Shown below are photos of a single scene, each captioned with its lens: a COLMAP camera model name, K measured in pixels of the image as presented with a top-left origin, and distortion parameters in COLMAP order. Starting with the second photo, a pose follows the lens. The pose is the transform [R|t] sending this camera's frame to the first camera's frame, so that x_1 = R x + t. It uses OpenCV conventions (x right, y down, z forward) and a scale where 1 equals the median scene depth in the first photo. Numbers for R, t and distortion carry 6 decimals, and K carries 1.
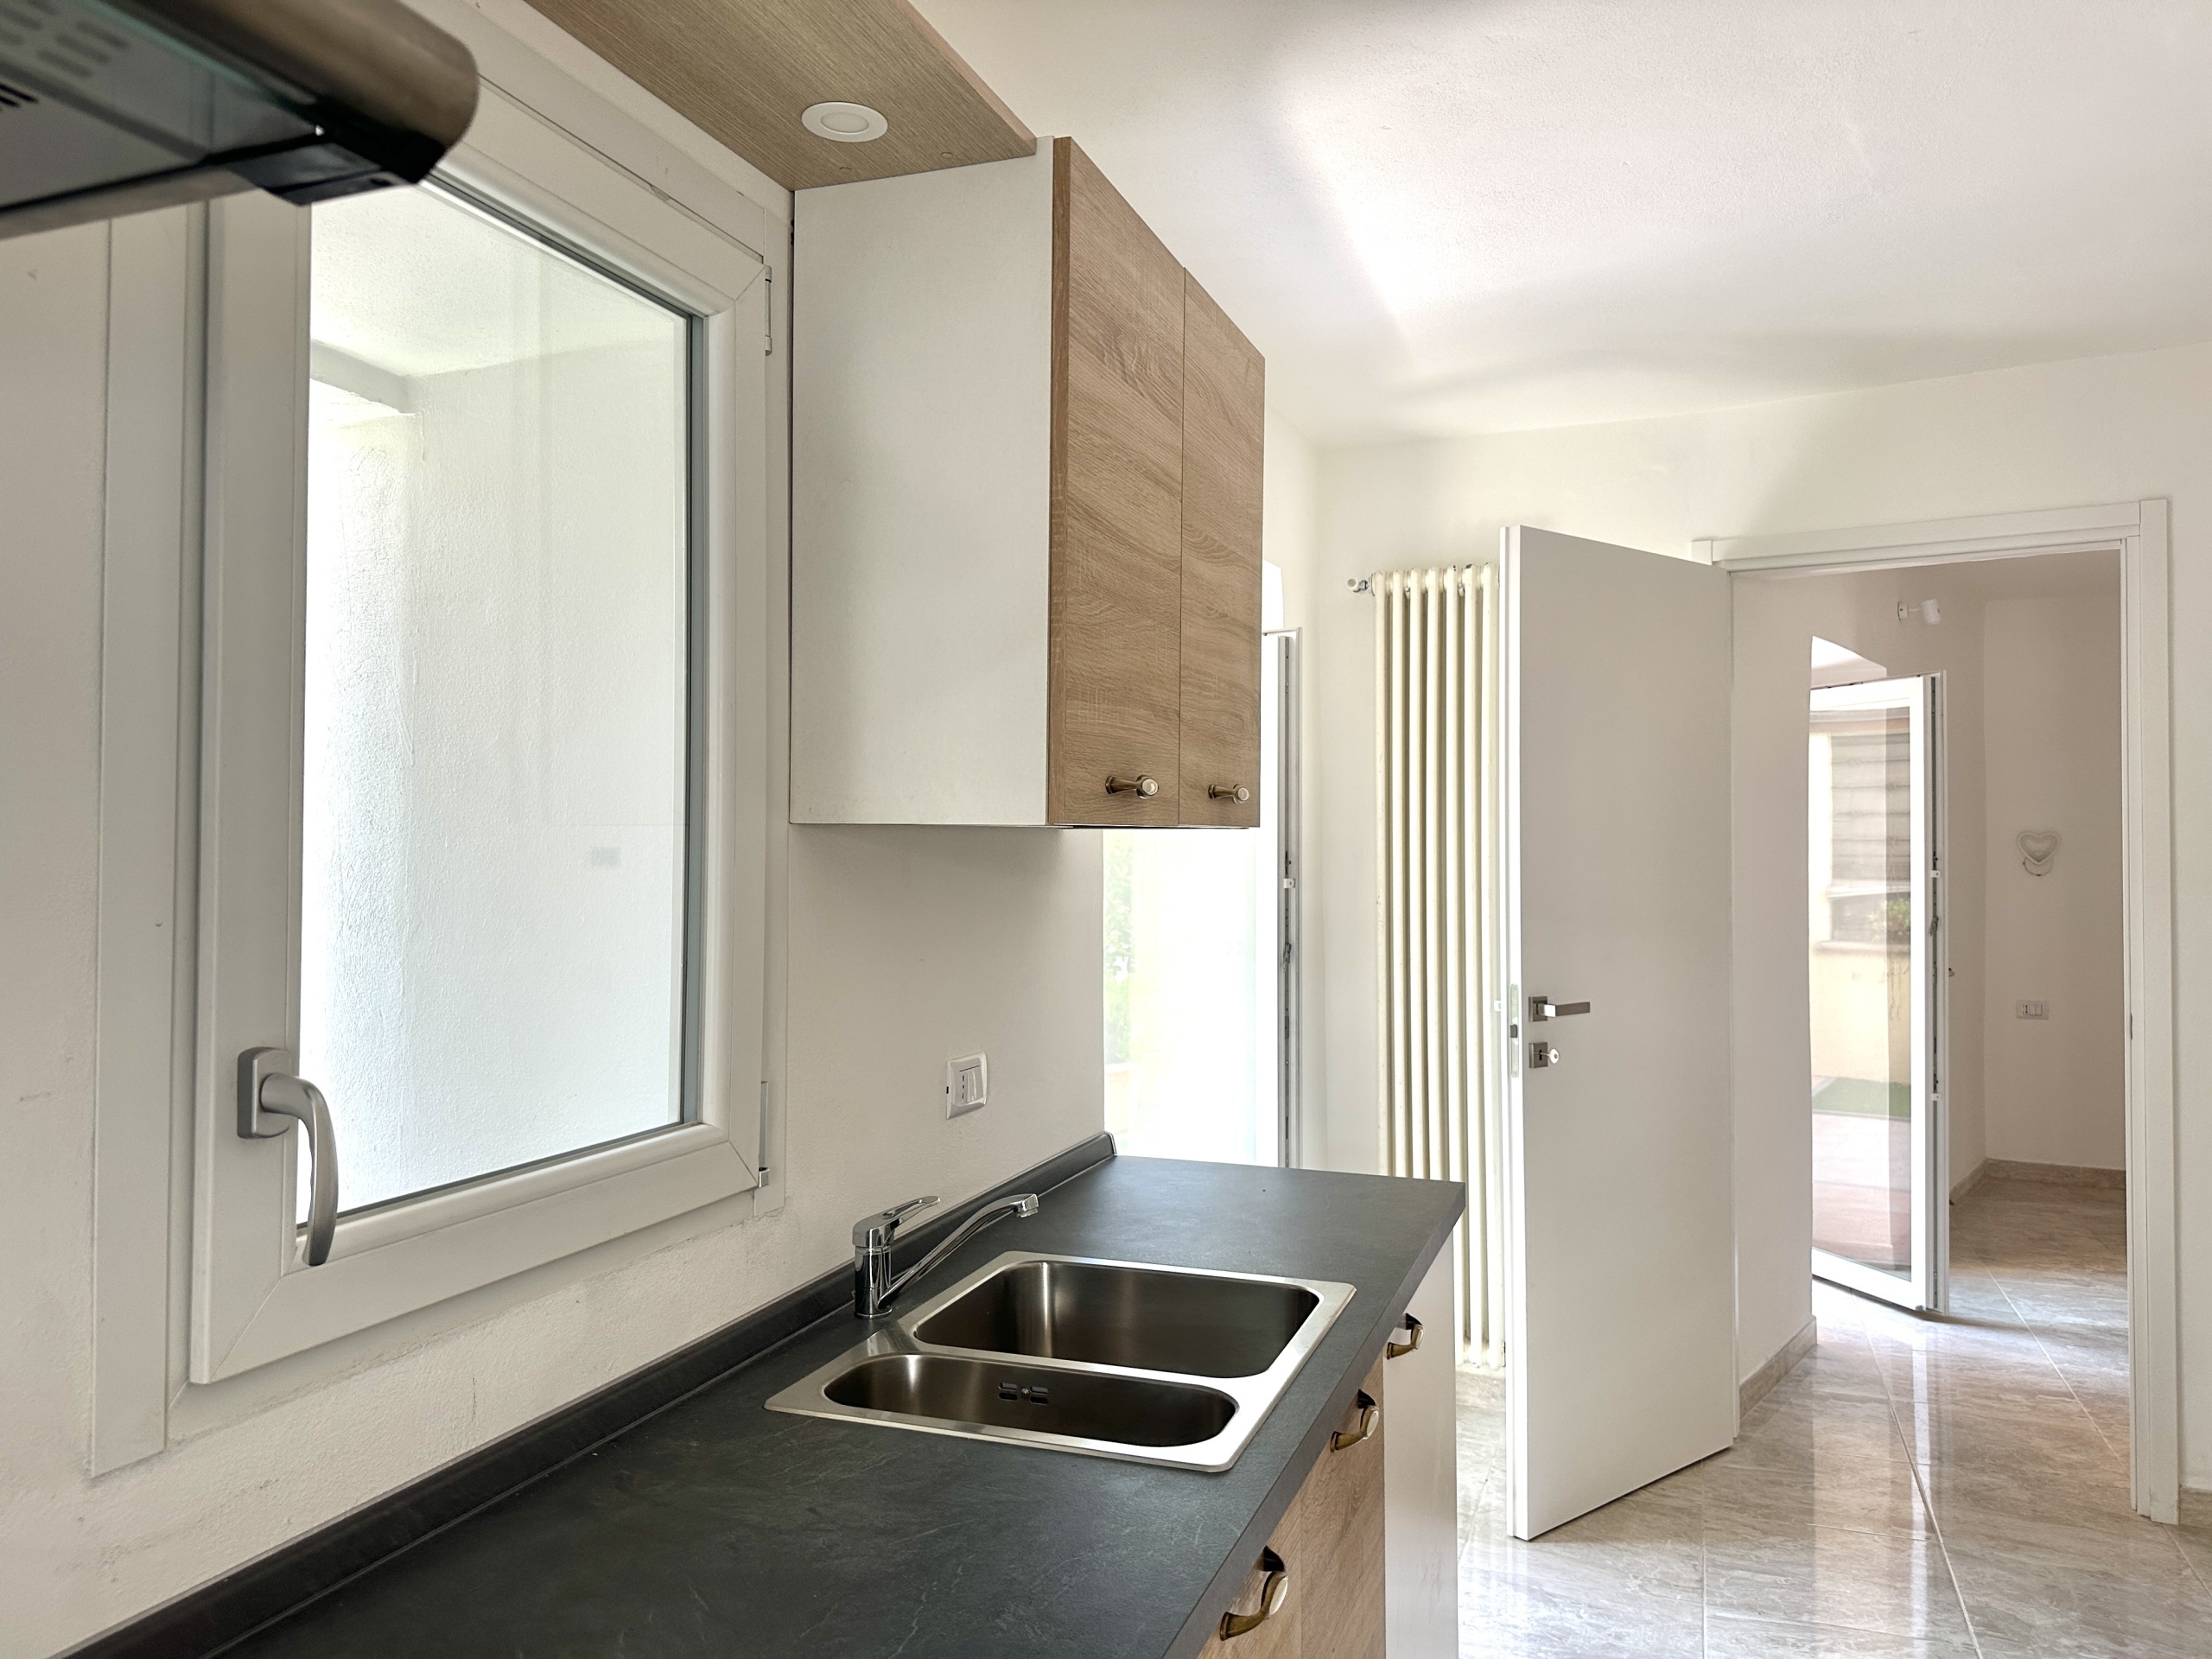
lens RADIAL K [[1570.3, 0, 1081.2], [0, 1570.3, 958.3], [0, 0, 1]] dist [0.035801, -0.044053]
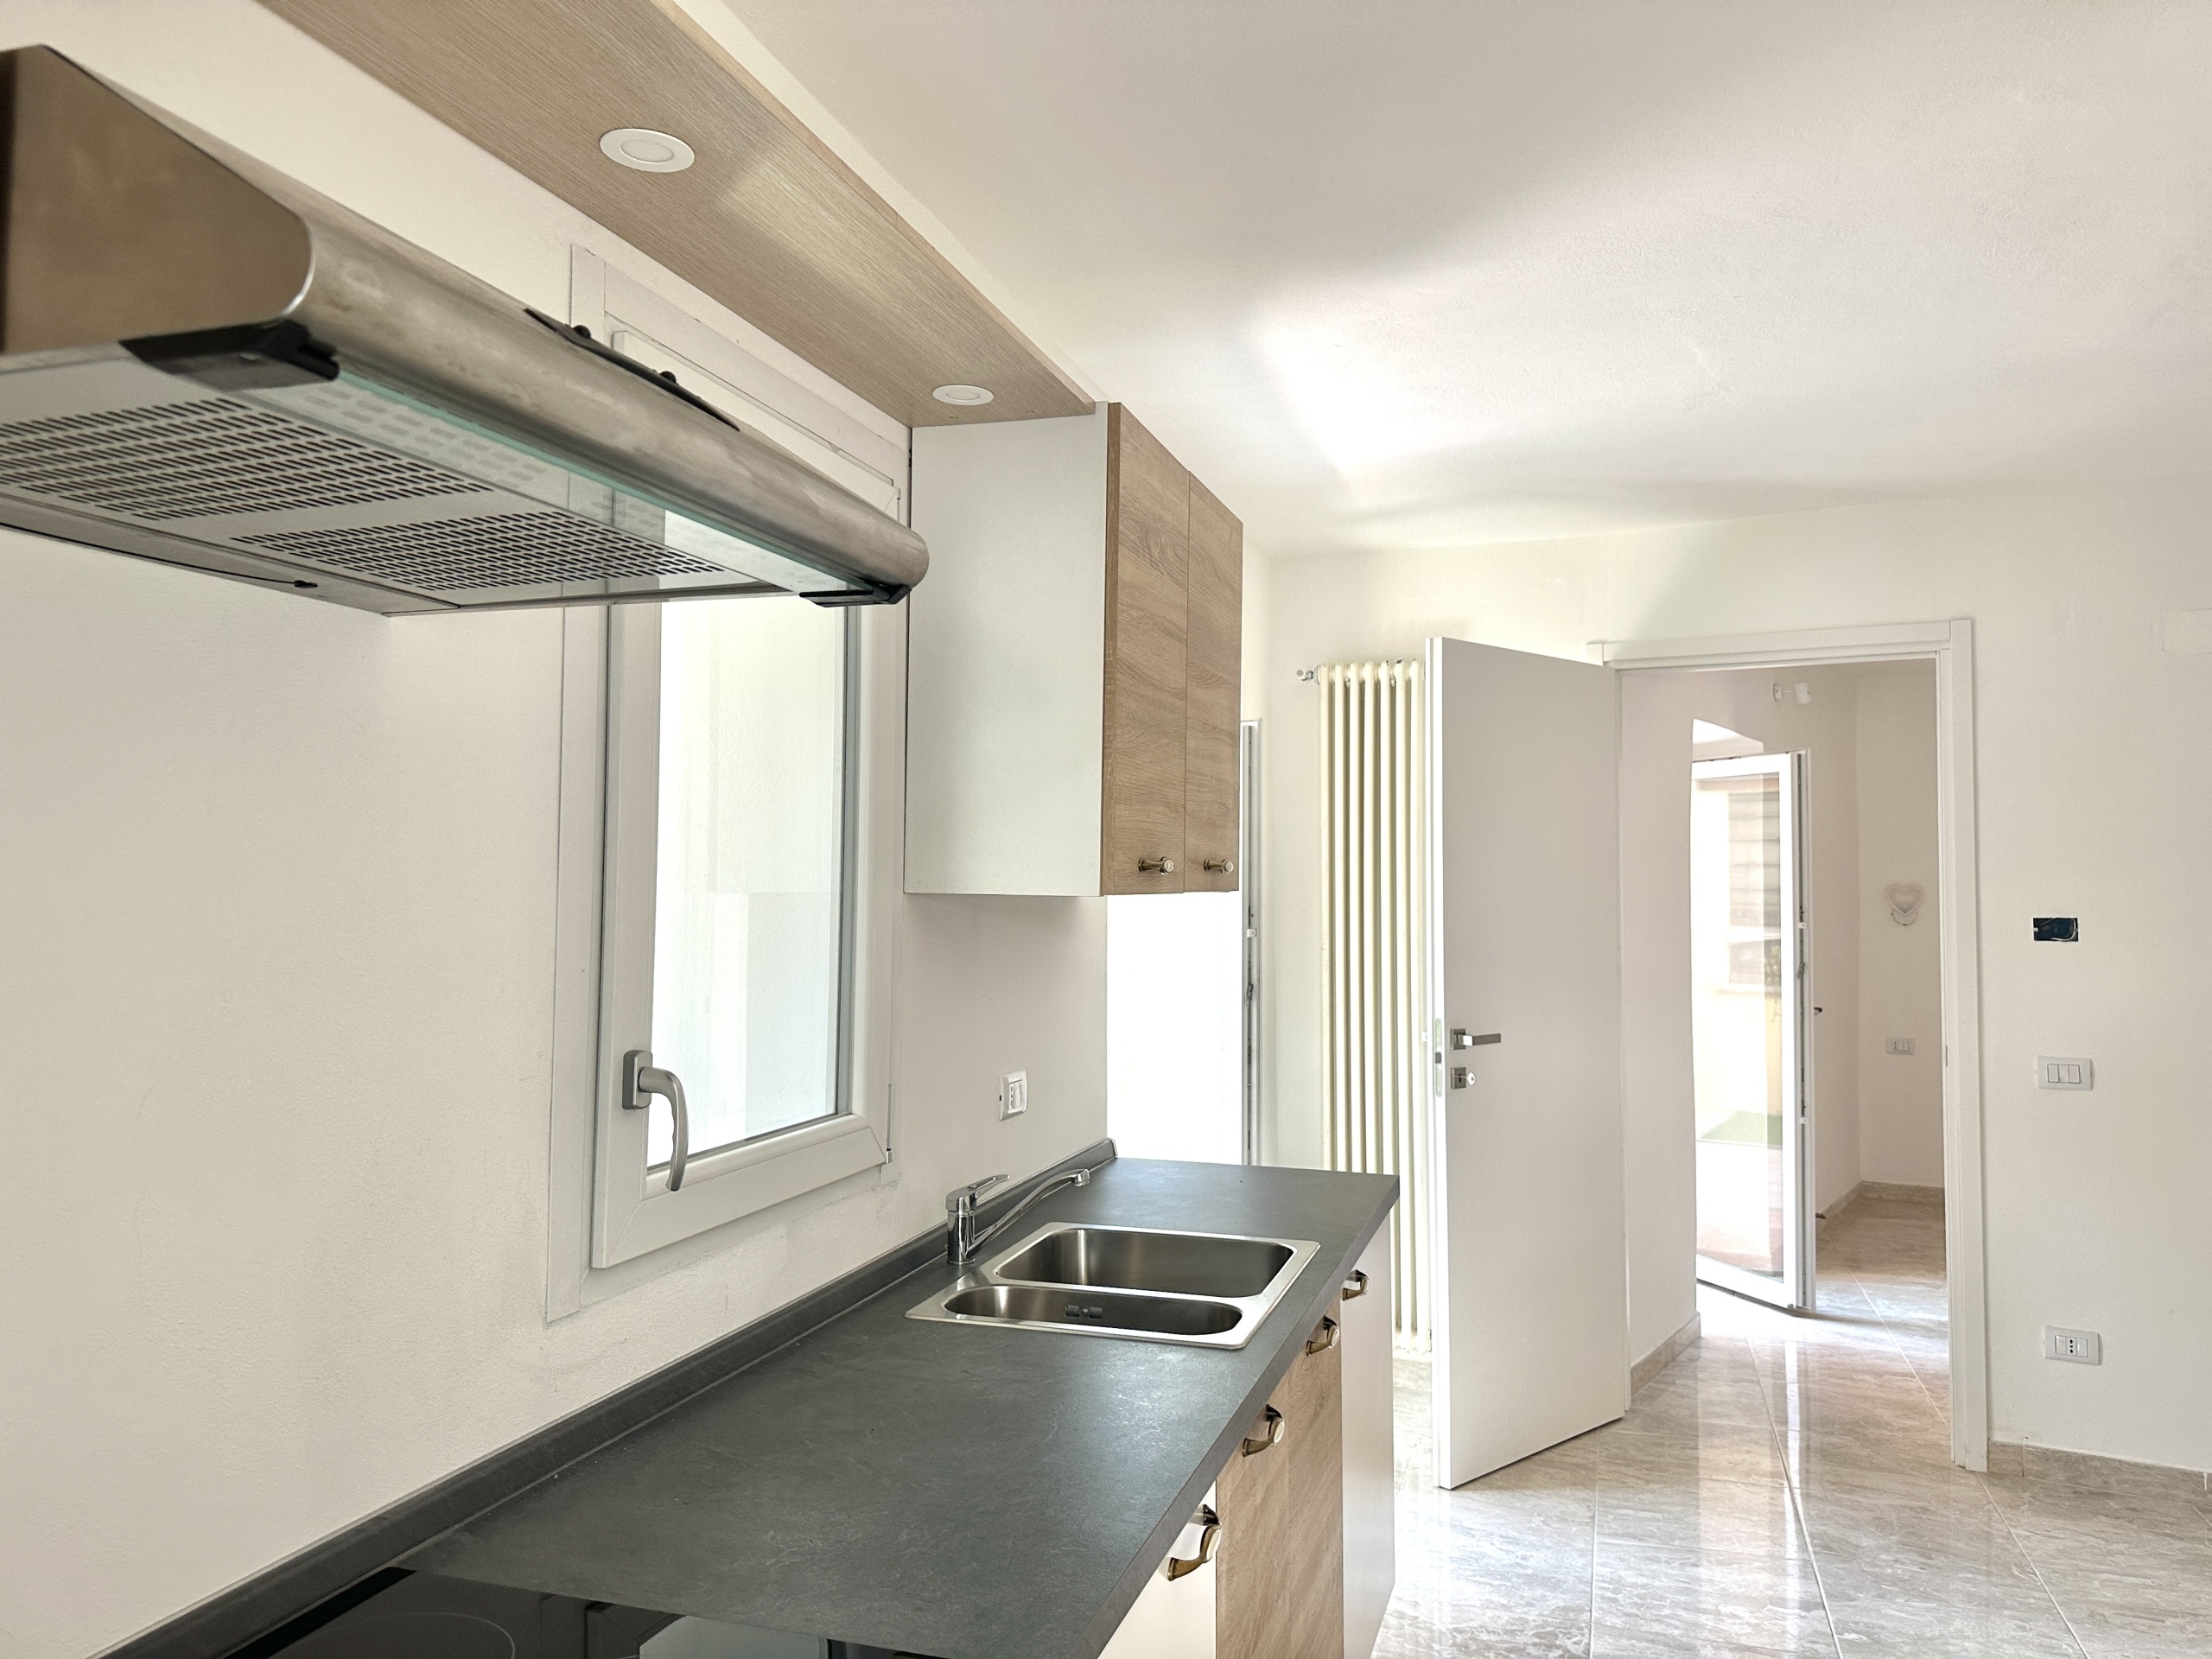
lens RADIAL K [[1580.8, 0, 1106.0], [0, 1580.8, 955.4], [0, 0, 1]] dist [0.030873, -0.001328]
pose [[0.998138, 0.005444, 0.060750, -0.053080], [-0.003872, 0.999656, -0.025958, 0.000926], [-0.060871, 0.025675, 0.997815, -0.196098]]
